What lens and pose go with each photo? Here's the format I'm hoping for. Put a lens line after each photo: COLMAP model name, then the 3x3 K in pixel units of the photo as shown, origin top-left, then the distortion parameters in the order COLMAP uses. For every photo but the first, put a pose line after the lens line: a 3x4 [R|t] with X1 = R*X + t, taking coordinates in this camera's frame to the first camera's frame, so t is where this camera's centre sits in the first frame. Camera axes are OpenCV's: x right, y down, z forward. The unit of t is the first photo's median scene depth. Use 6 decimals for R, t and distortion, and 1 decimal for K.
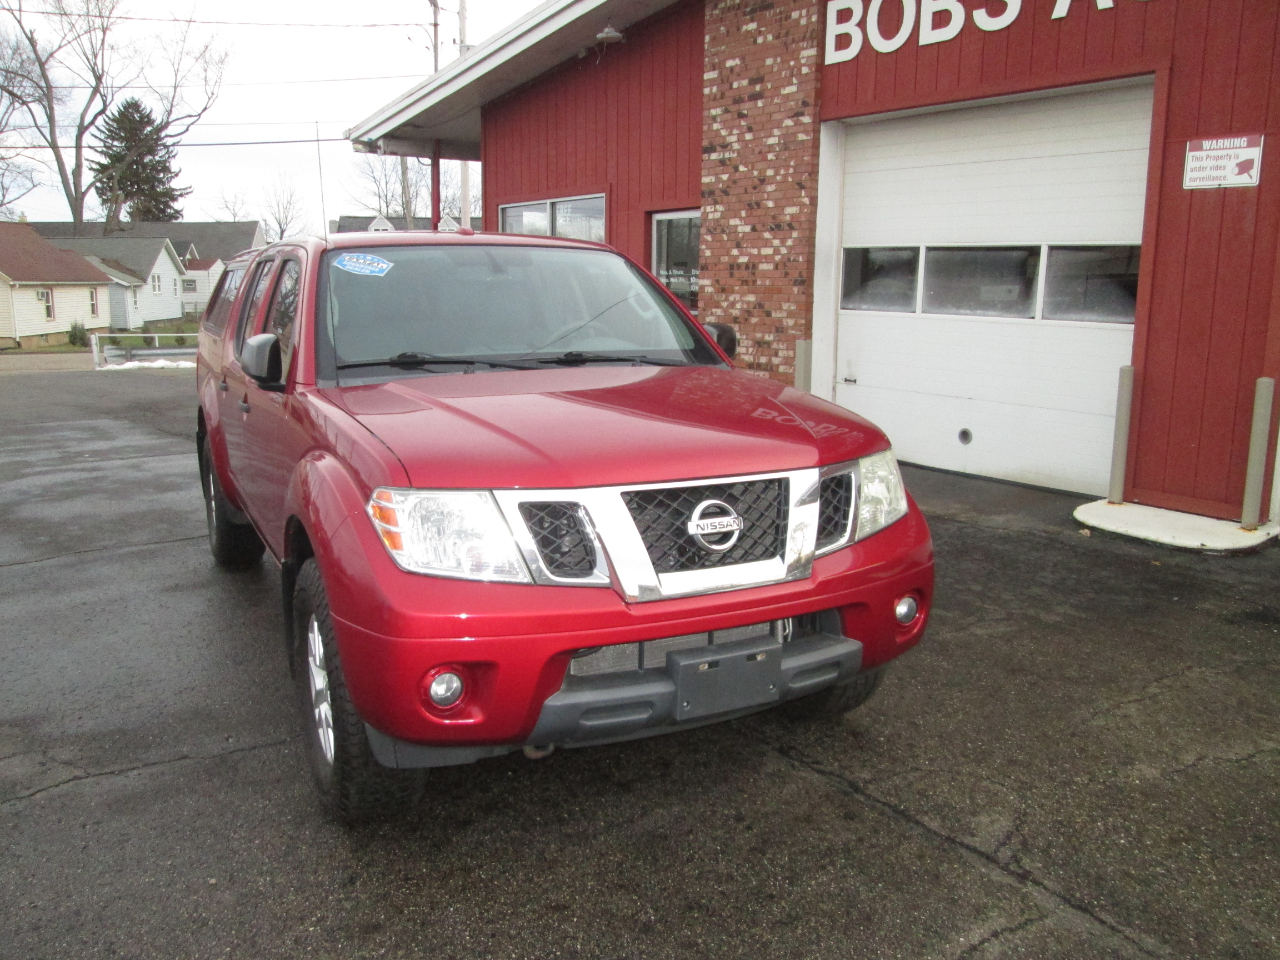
lens RADIAL K [[1062.0, 0, 641.4], [0, 1062.0, 477.0], [0, 0, 1]] dist [-0.058739, 0.040123]
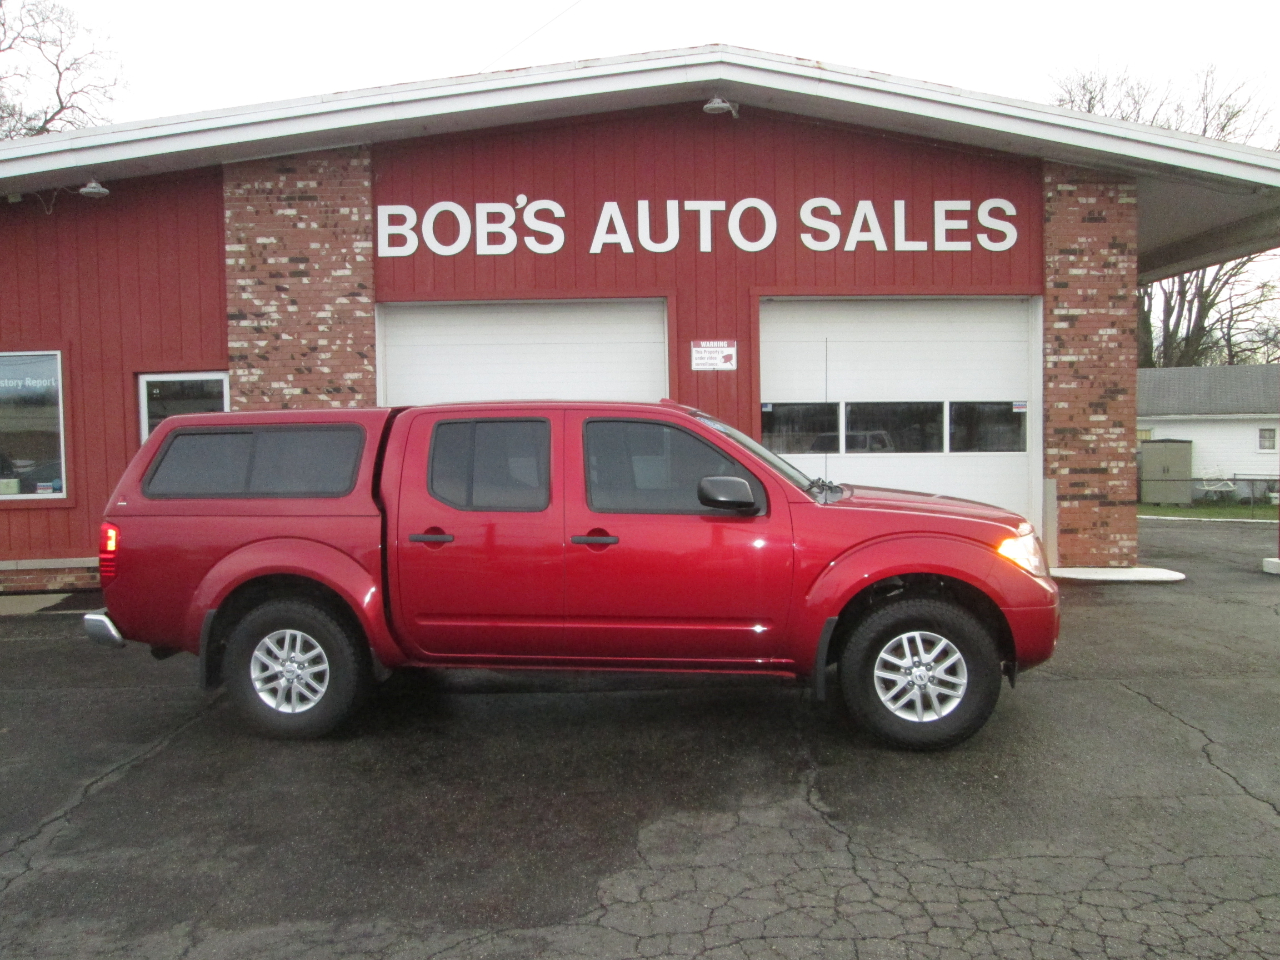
lens RADIAL K [[1062.0, 0, 646.3], [0, 1062.0, 479.5], [0, 0, 1]] dist [-0.058739, 0.040123]
pose [[0.564354, -0.060468, 0.823316, -0.611406], [0.175990, 0.983200, -0.048425, -0.030308], [-0.806556, 0.172224, 0.565514, 0.115254]]
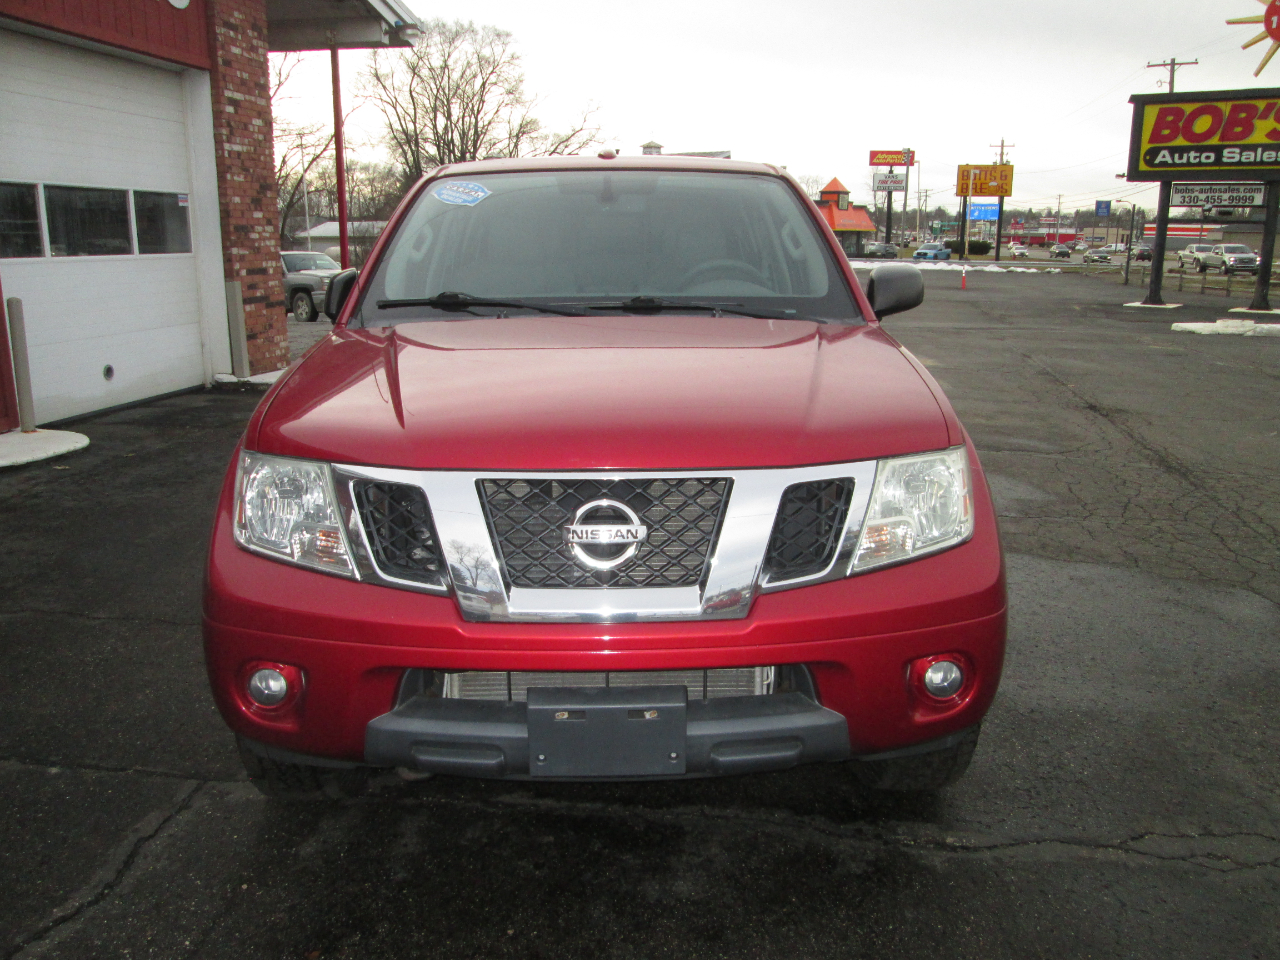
lens RADIAL K [[1062.0, 0, 632.1], [0, 1062.0, 487.2], [0, 0, 1]] dist [-0.058739, 0.040123]
pose [[-0.692441, -0.184383, 0.697515, -0.468484], [0.124256, 0.921868, 0.367042, -0.158887], [-0.710694, 0.340826, -0.615429, 0.858009]]
